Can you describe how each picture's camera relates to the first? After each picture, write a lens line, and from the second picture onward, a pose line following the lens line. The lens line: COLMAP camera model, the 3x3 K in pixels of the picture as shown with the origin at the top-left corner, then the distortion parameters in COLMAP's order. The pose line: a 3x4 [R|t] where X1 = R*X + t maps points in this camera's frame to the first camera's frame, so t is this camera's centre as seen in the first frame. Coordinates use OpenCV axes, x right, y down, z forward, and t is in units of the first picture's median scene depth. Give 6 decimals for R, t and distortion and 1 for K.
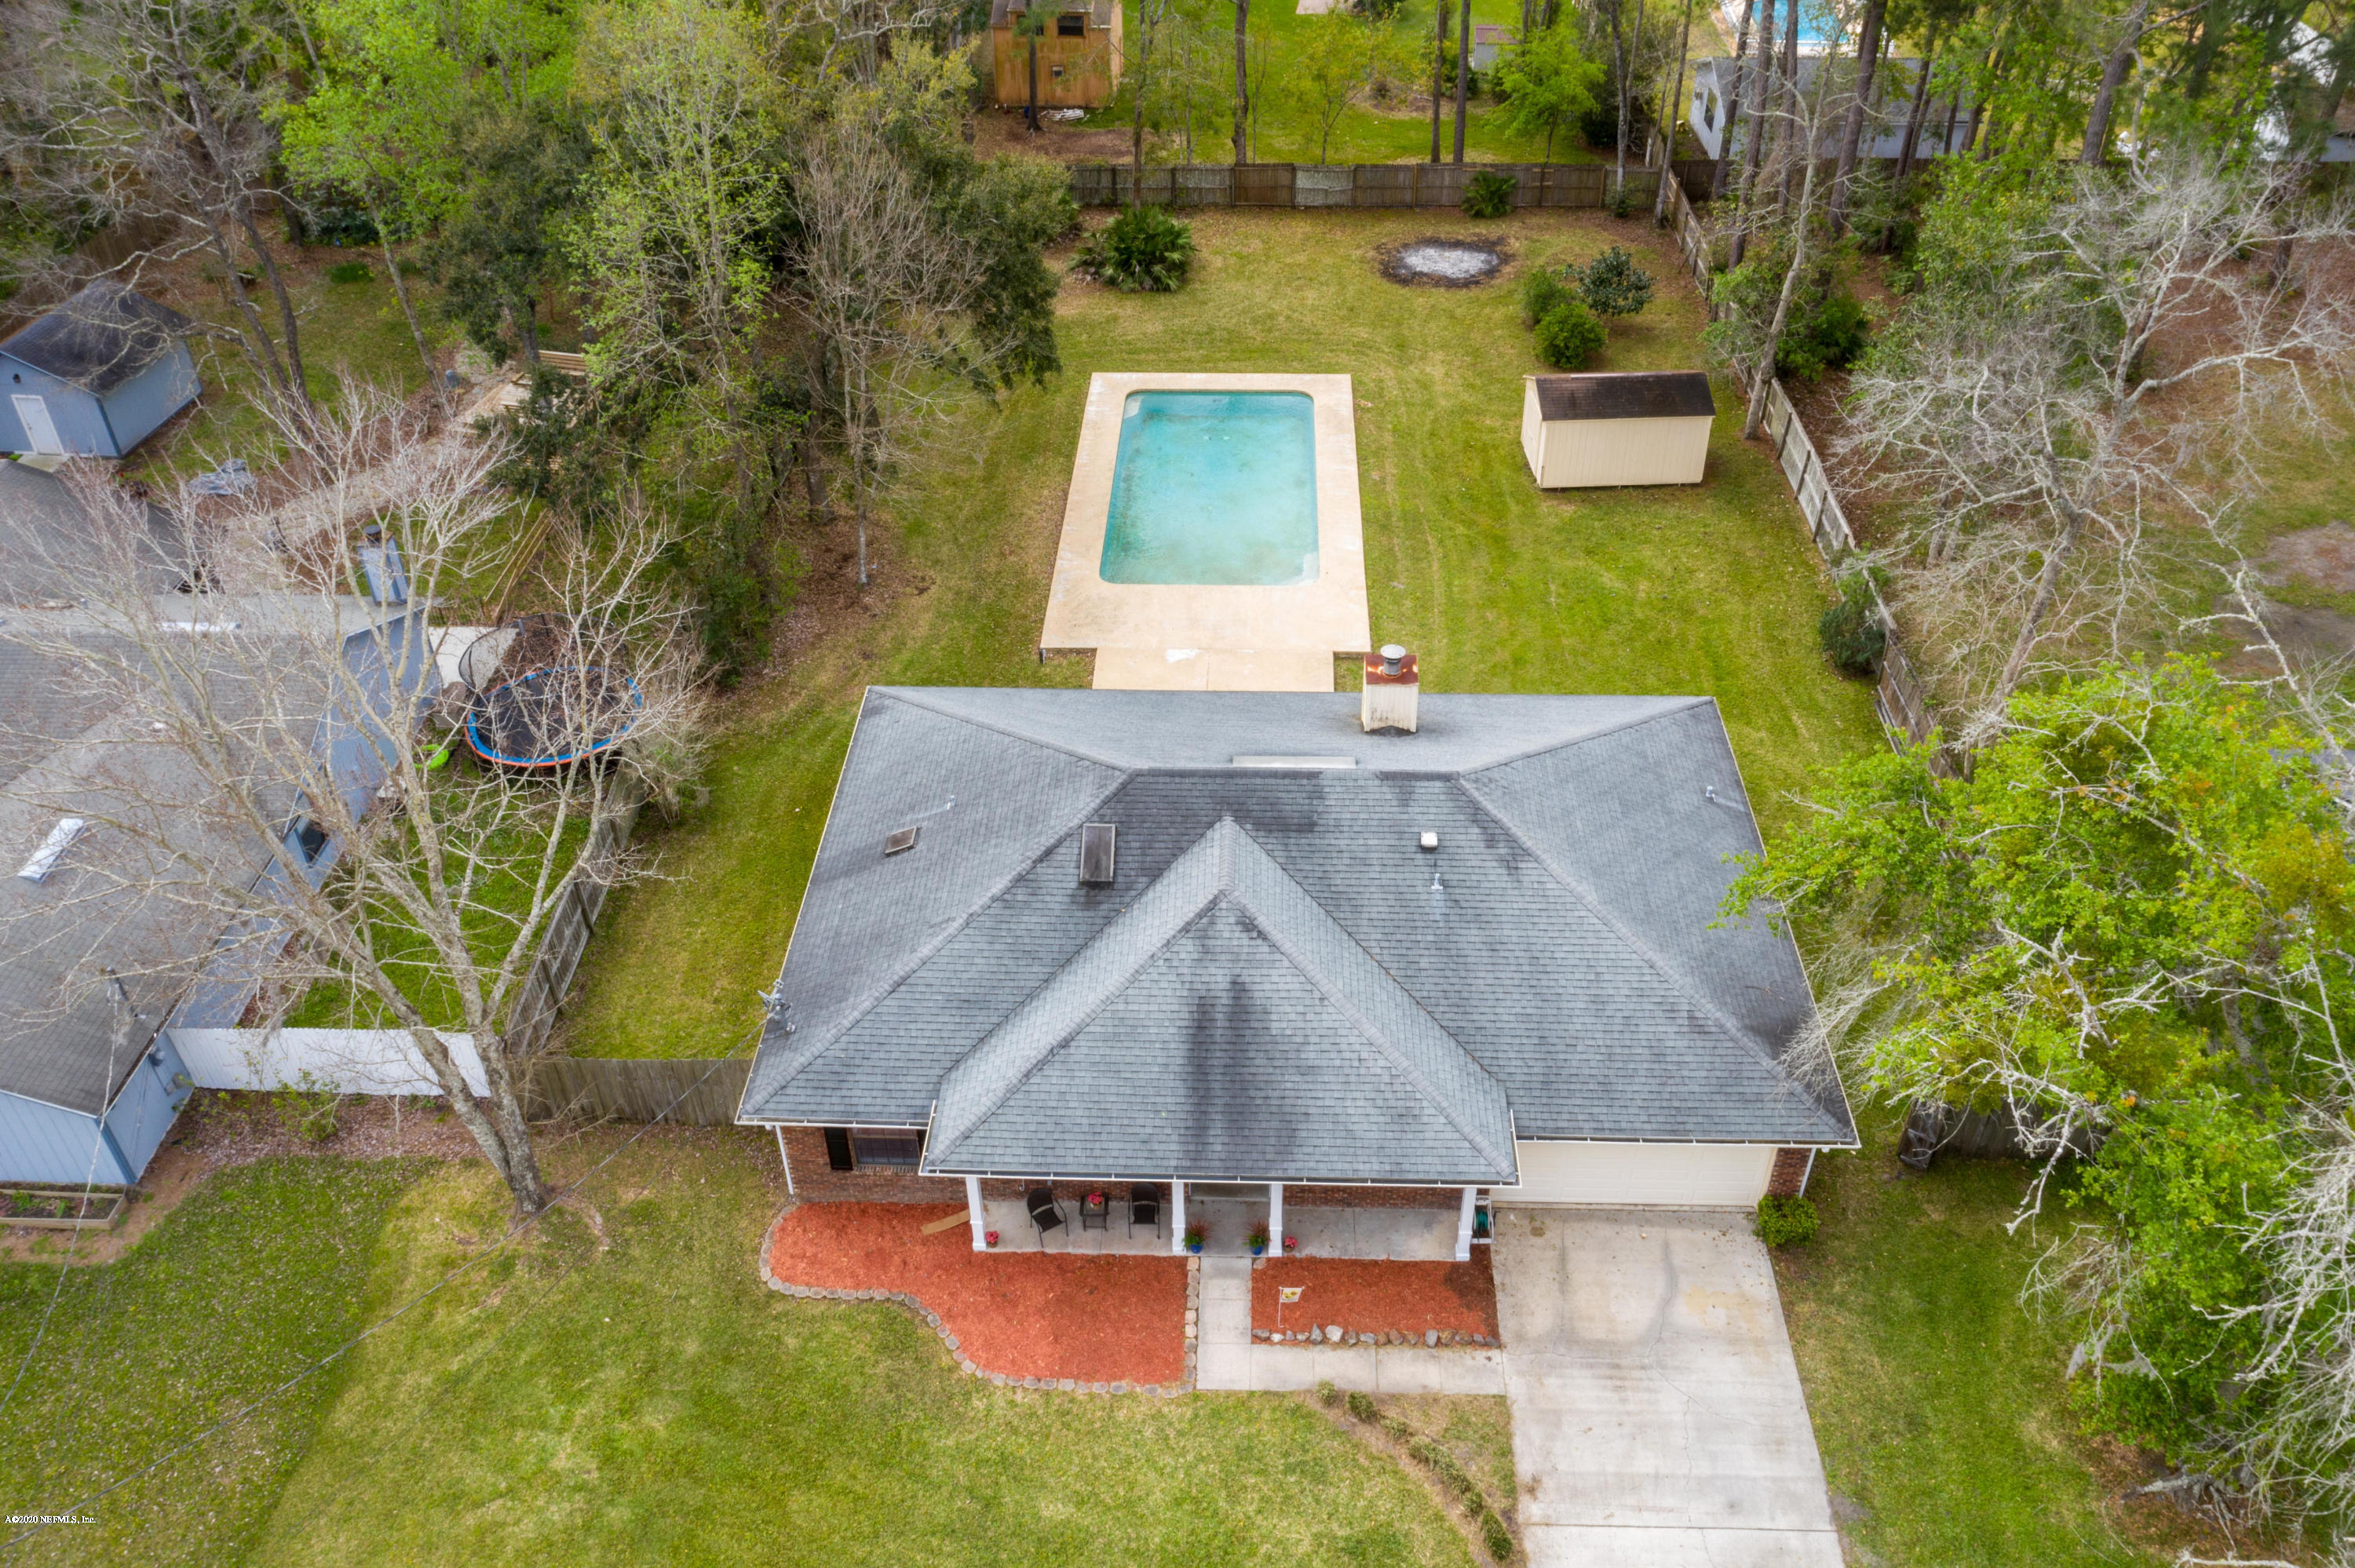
lens RADIAL K [[1851.0, 0, 1177.3], [0, 1851.0, 772.5], [0, 0, 1]] dist [-0.019439, 0.004347]
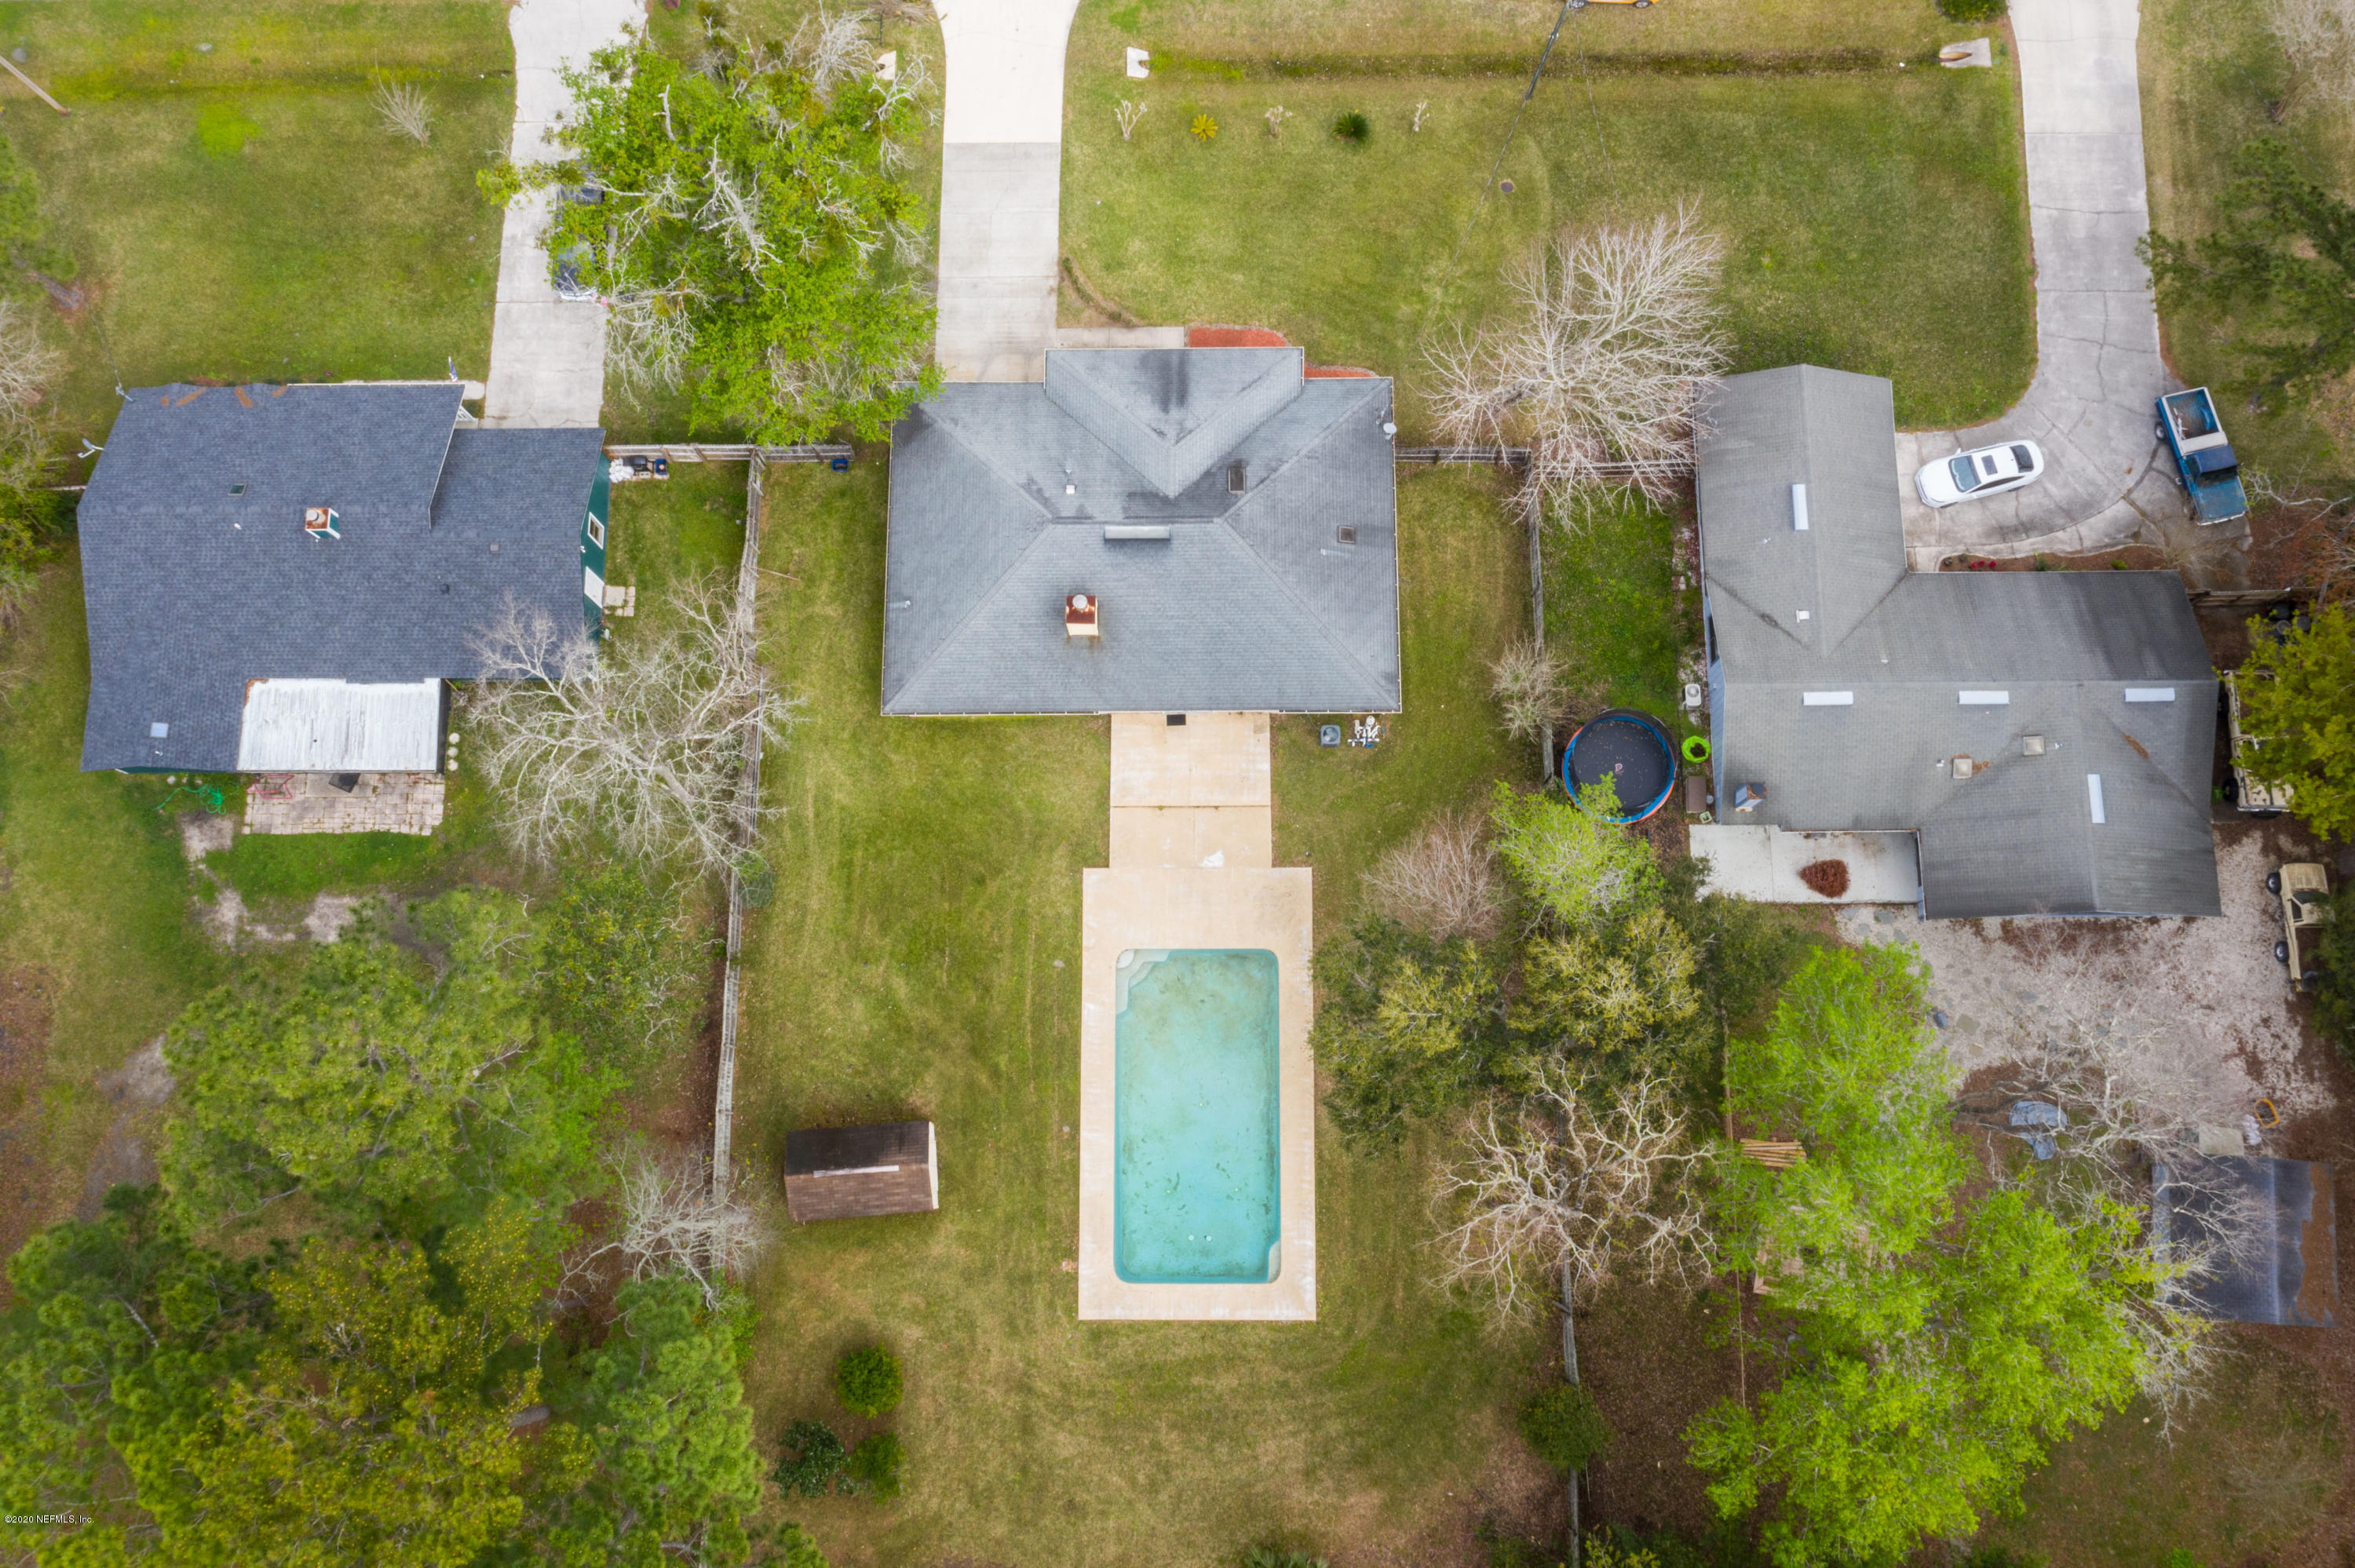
lens RADIAL K [[2005.7, 0, 1190.1], [0, 2005.7, 710.3], [0, 0, 1]] dist [-0.020449, 0.015570]
pose [[-0.998529, 0.048817, 0.023581, -0.033209], [0.001557, -0.408956, 0.912553, -2.133691], [0.054192, 0.911247, 0.408279, 0.362577]]
